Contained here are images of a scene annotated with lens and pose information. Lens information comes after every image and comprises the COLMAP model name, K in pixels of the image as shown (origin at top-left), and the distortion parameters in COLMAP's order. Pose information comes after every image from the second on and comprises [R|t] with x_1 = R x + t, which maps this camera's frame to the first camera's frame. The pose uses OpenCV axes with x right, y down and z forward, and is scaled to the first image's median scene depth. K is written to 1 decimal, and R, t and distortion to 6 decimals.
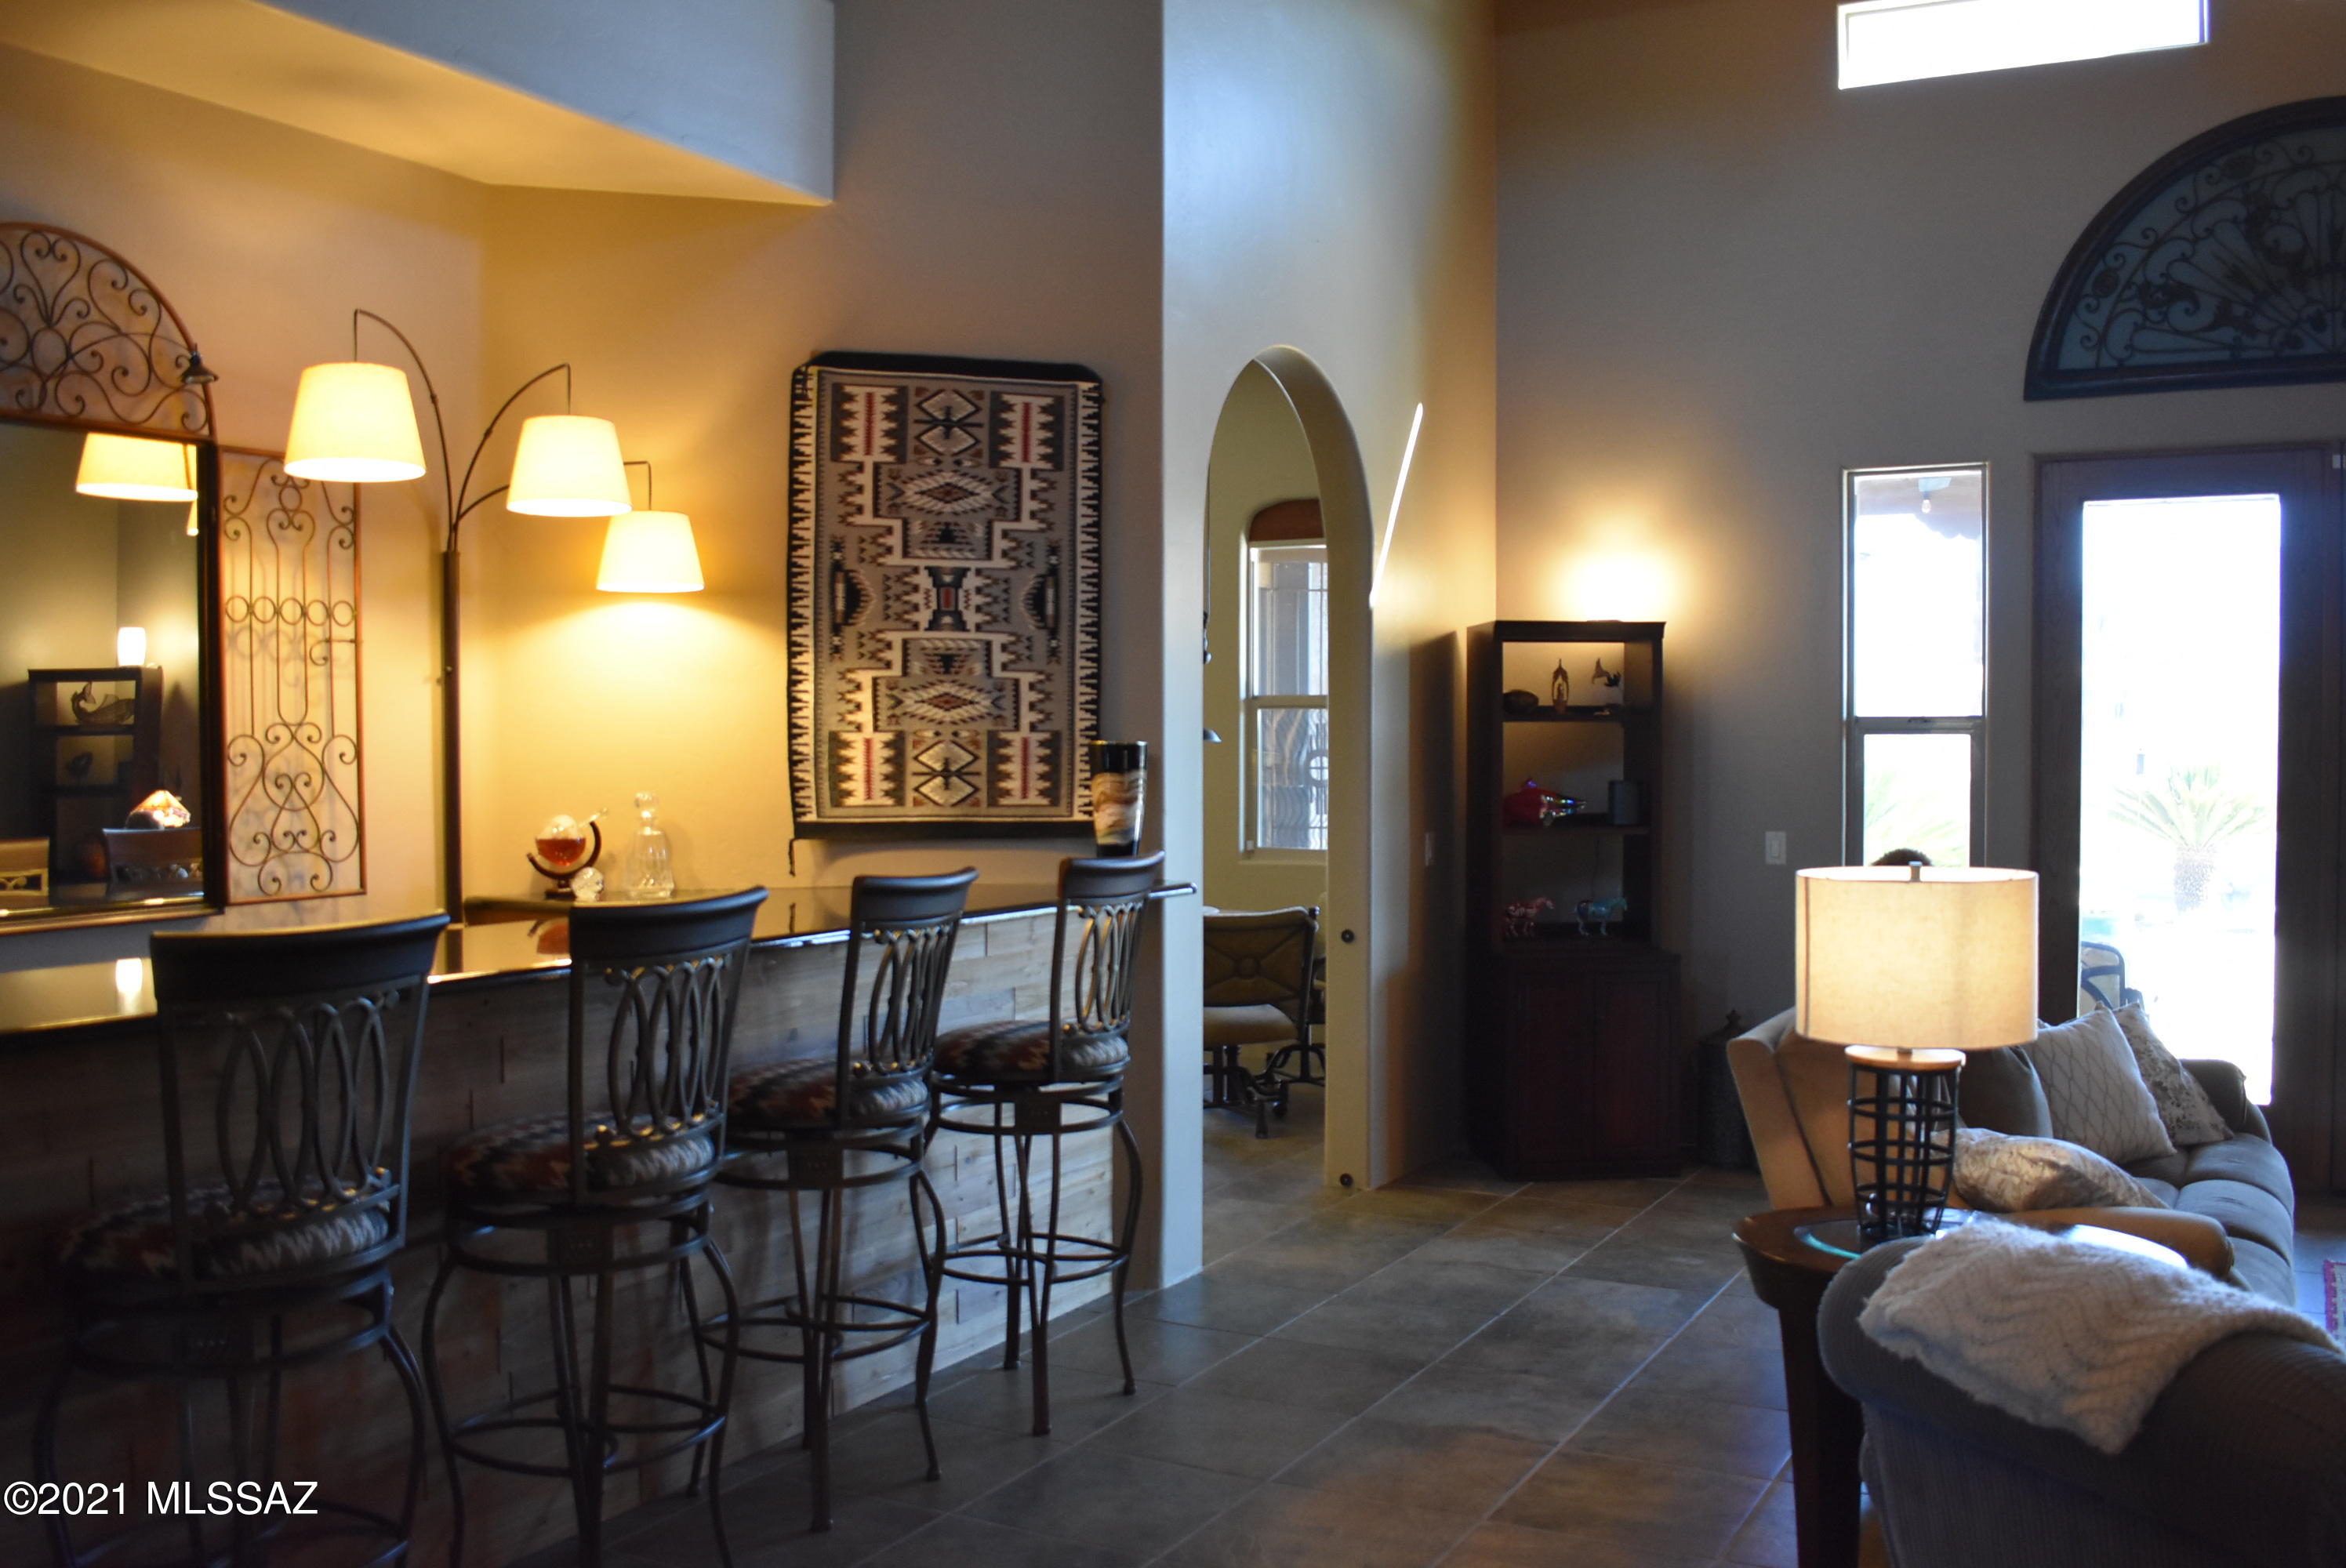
lens RADIAL K [[2133.1, 0, 1173.1], [0, 2133.1, 775.4], [0, 0, 1]] dist [-0.067834, 0.000000]
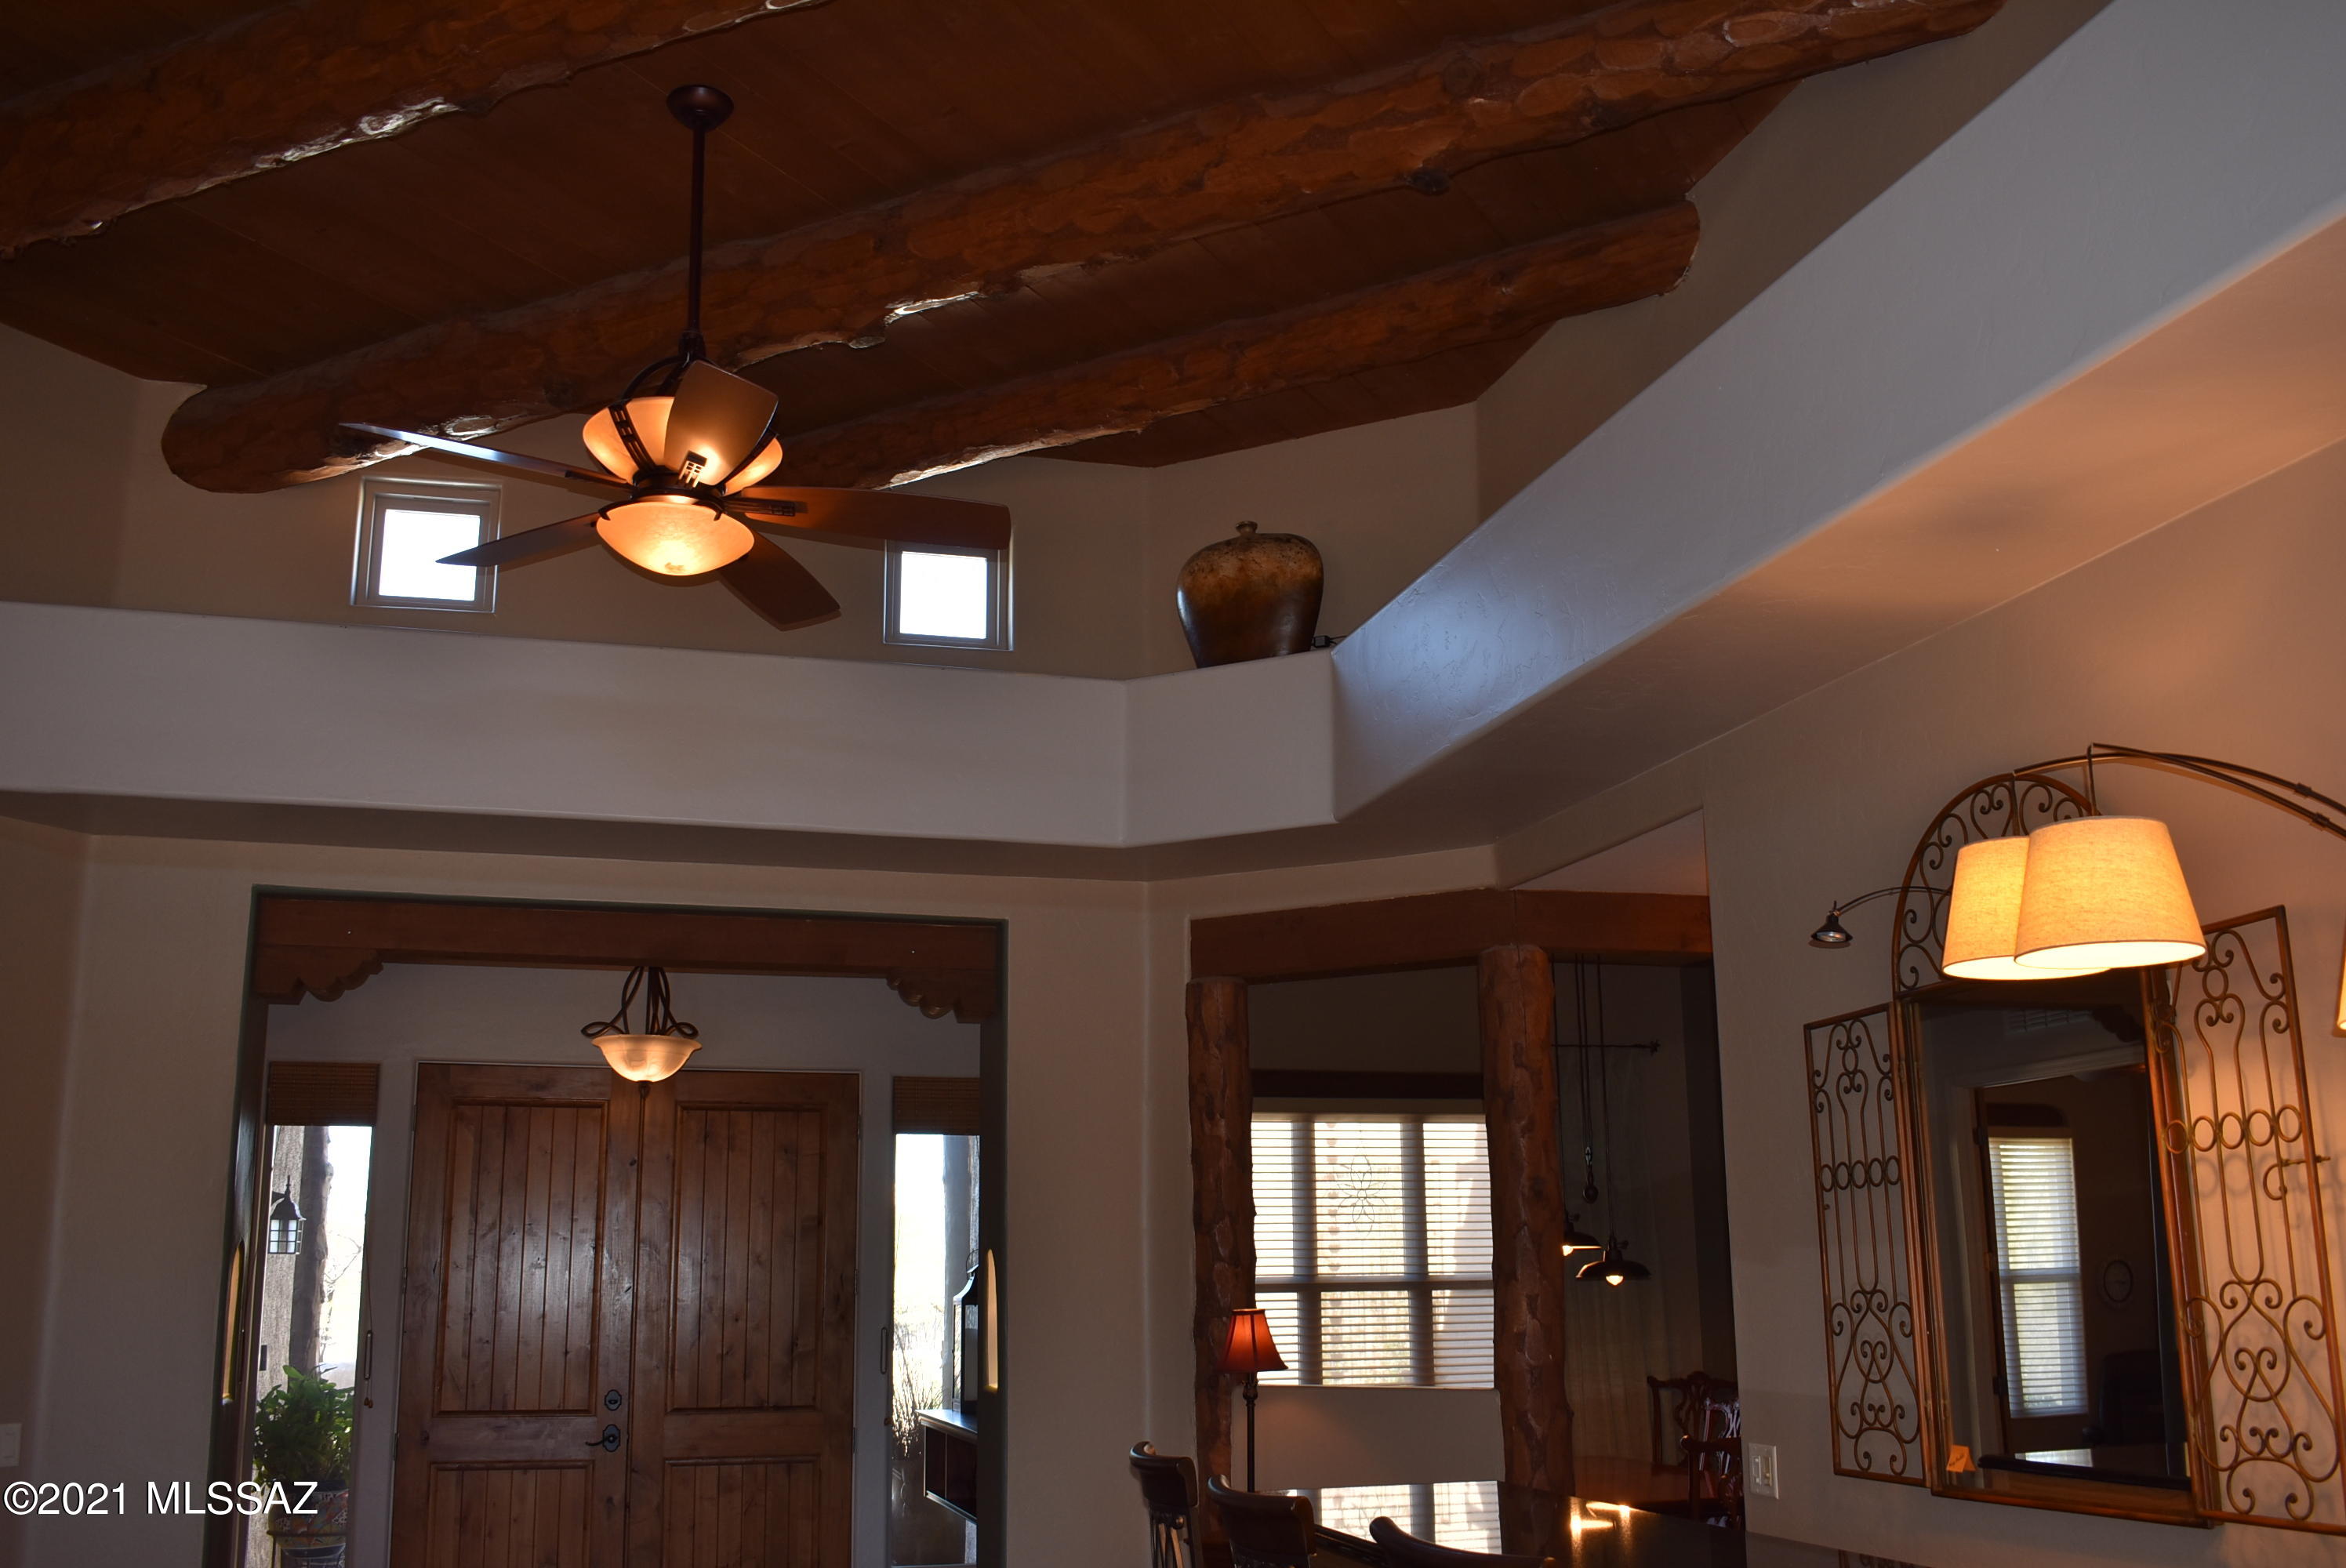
lens RADIAL K [[2133.1, 0, 1169.5], [0, 2133.1, 793.2], [0, 0, 1]] dist [-0.067834, 0.000000]
pose [[-0.734291, -0.151615, -0.661687, 0.378840], [-0.013220, 0.977748, -0.209366, -0.033782], [0.678707, -0.144988, -0.719955, 1.296809]]
